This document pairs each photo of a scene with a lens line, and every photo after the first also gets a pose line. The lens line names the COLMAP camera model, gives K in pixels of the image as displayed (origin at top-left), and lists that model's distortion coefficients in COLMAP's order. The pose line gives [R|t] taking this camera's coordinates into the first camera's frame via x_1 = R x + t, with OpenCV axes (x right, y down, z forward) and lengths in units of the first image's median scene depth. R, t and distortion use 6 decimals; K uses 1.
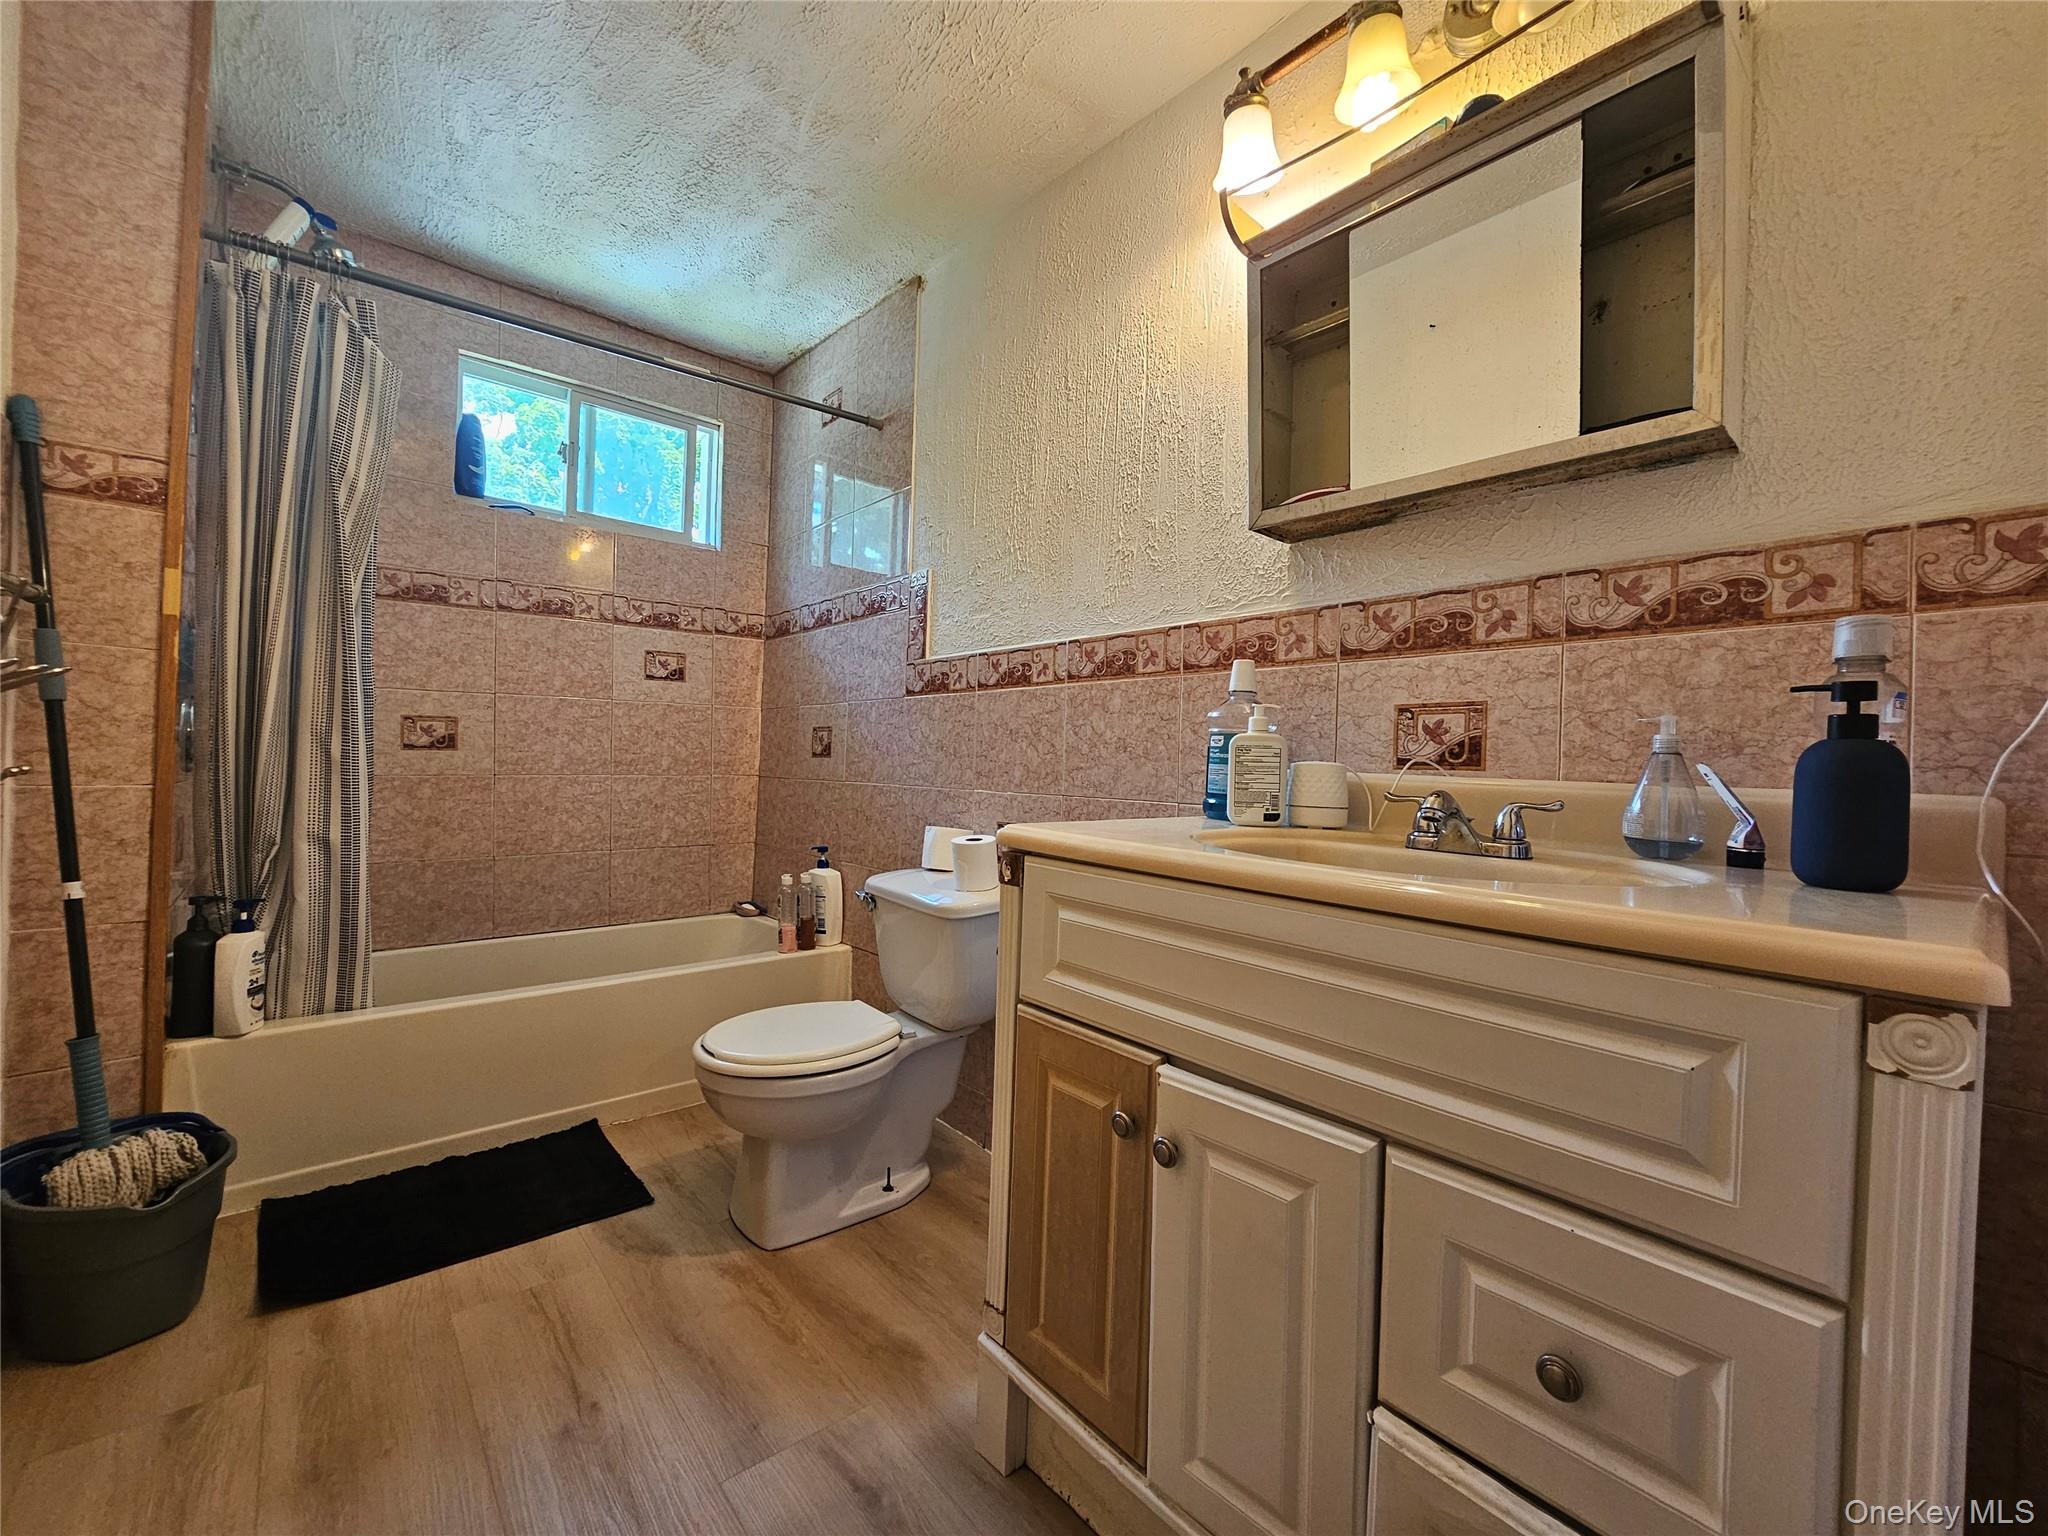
lens RADIAL K [[834.8, 0, 1035.0], [0, 834.8, 757.6], [0, 0, 1]] dist [-0.004144, 0.001503]
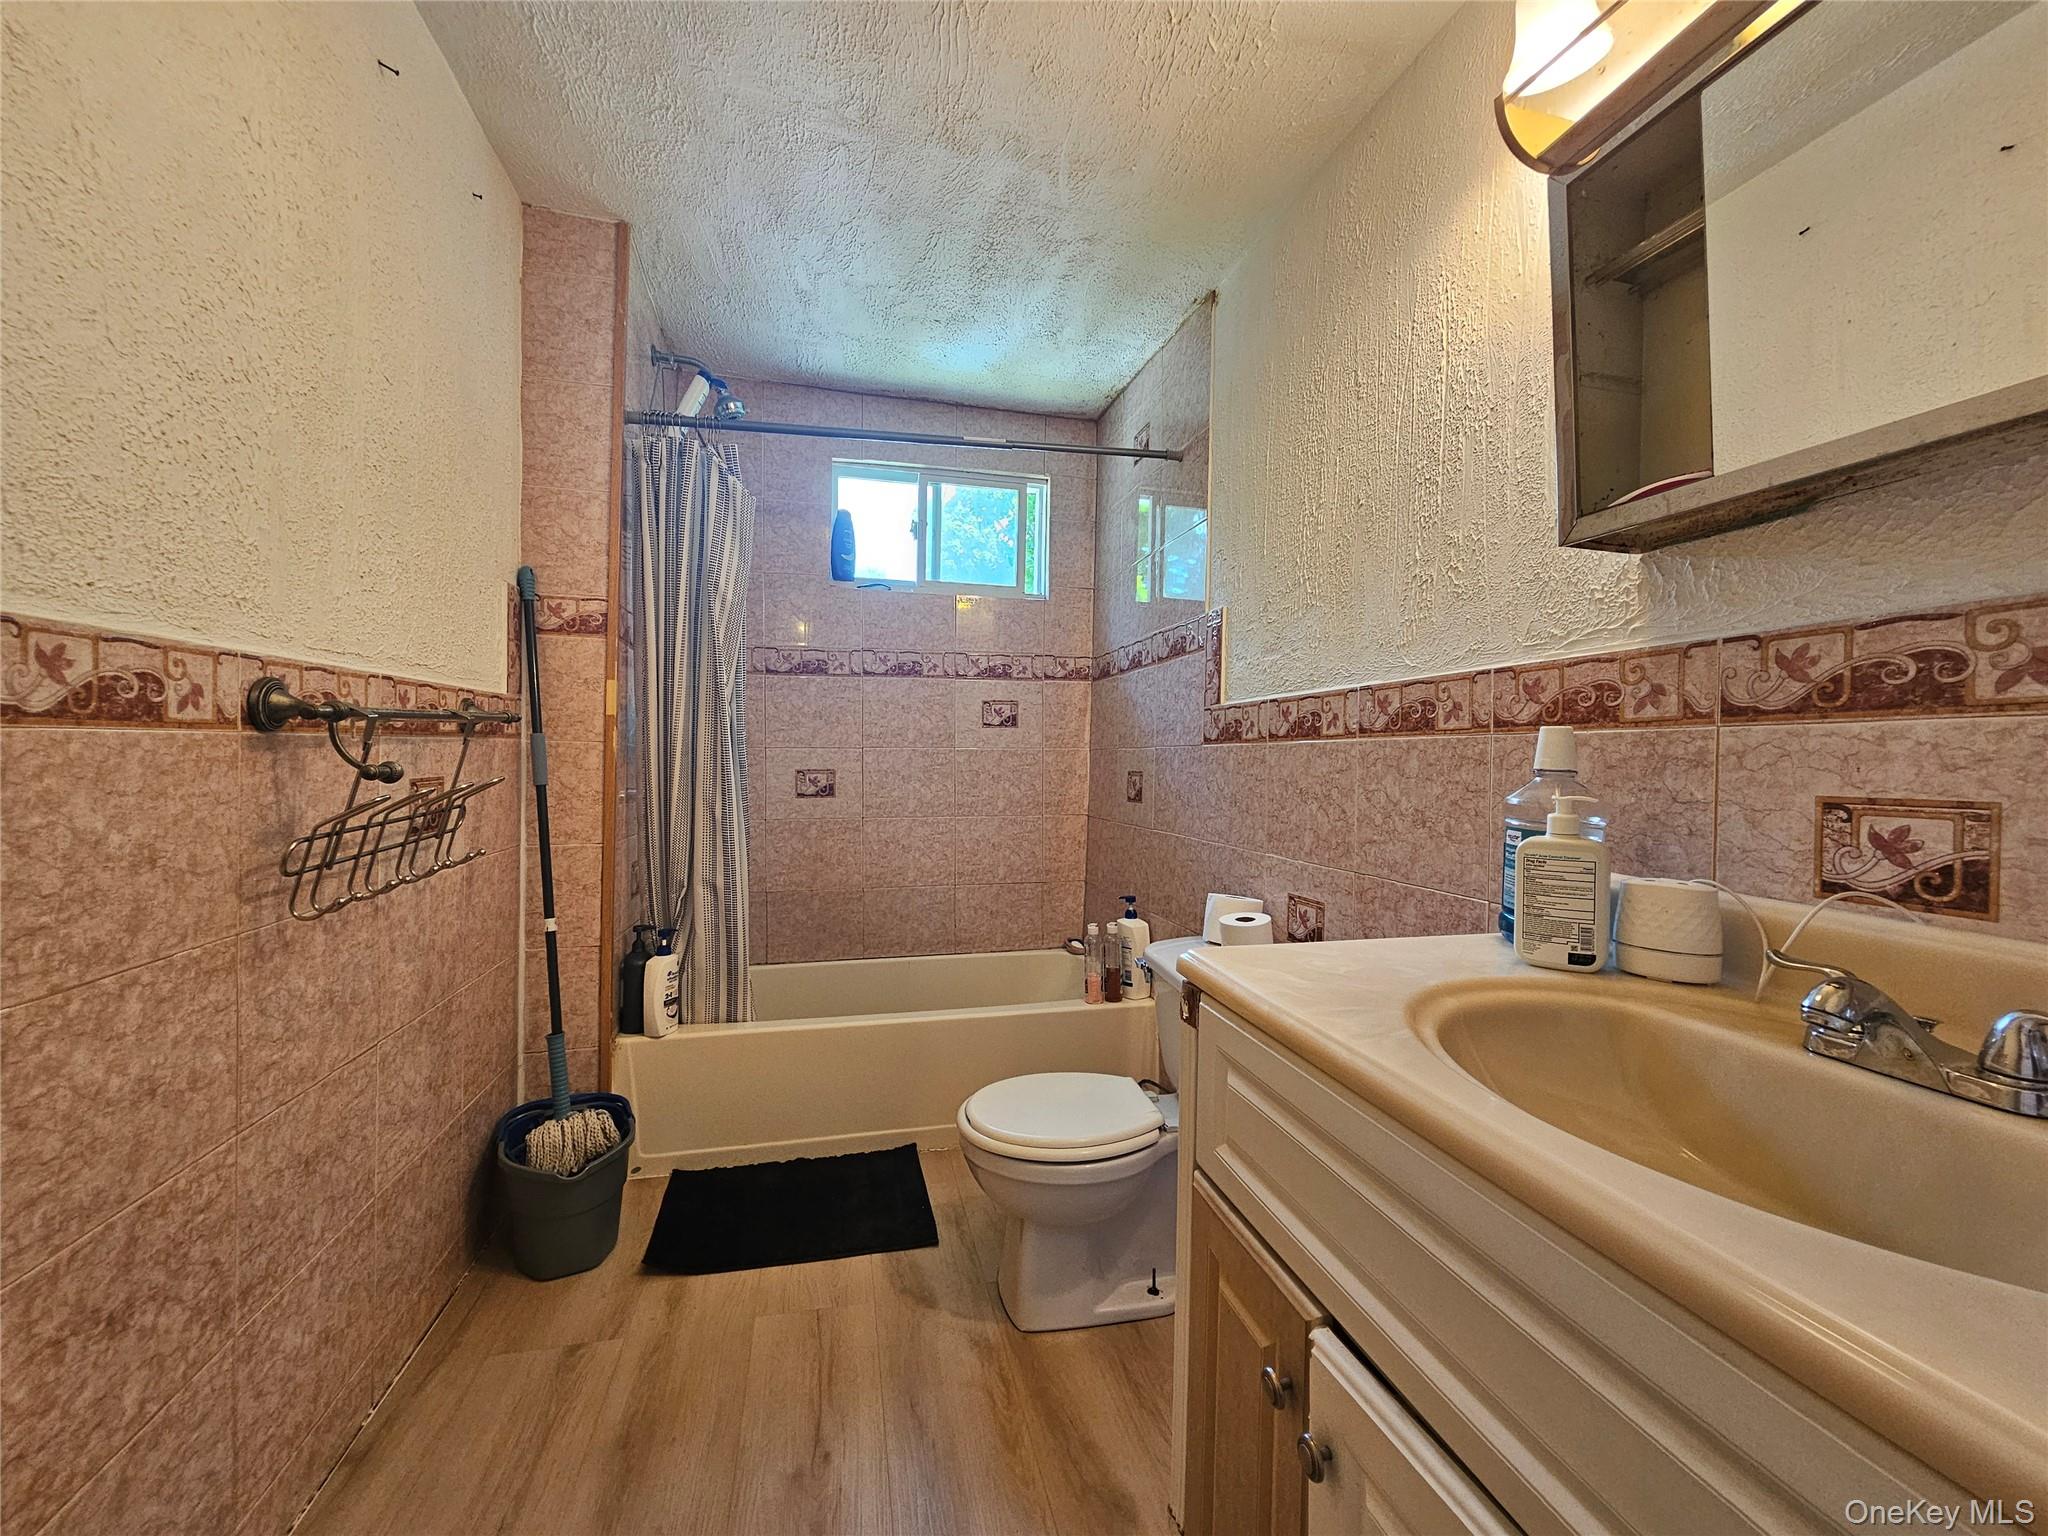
lens RADIAL K [[834.8, 0, 1025.7], [0, 834.8, 765.0], [0, 0, 1]] dist [-0.004144, 0.001503]
pose [[0.888716, -0.014799, -0.458219, 0.139907], [0.013402, 0.999890, -0.006300, -0.068843], [0.458262, -0.000542, 0.888817, 0.116855]]
